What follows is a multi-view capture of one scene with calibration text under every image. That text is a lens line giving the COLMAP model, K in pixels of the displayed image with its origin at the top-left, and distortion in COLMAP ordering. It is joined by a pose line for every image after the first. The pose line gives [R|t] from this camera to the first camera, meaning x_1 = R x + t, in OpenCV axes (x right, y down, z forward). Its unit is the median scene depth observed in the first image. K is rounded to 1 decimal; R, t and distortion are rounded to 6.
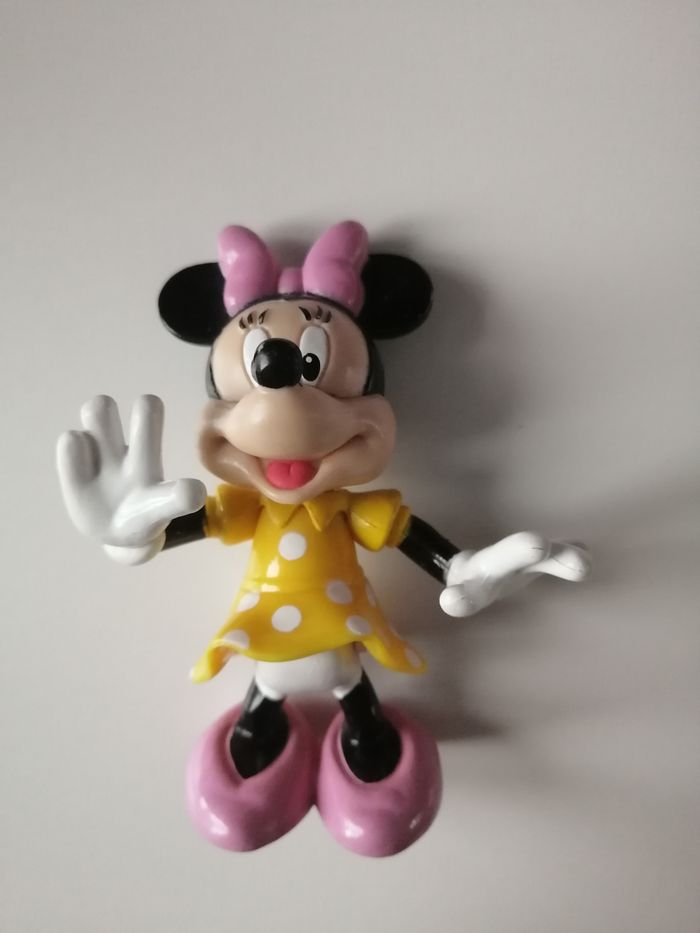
lens RADIAL K [[792.5, 0, 350.0], [0, 792.5, 466.5], [0, 0, 1]] dist [-0.006958, -0.005300]
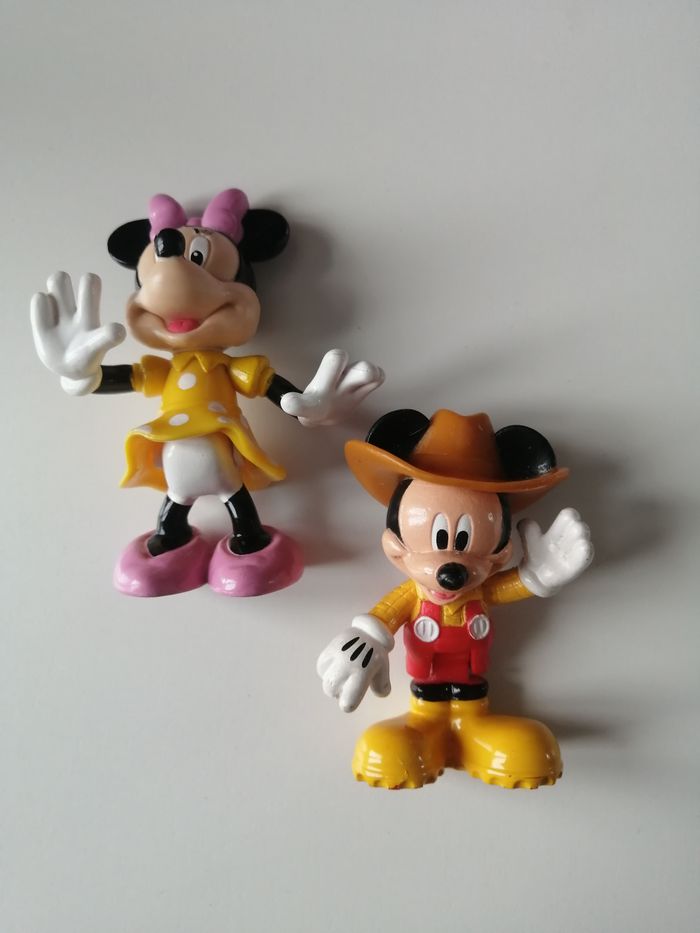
lens RADIAL K [[792.5, 0, 350.0], [0, 792.5, 466.5], [0, 0, 1]] dist [-0.006958, -0.005300]
pose [[0.999643, -0.020637, -0.016991, 0.258478], [0.017365, 0.984560, -0.174185, 0.530168], [0.020323, 0.173827, 0.984566, -0.436174]]
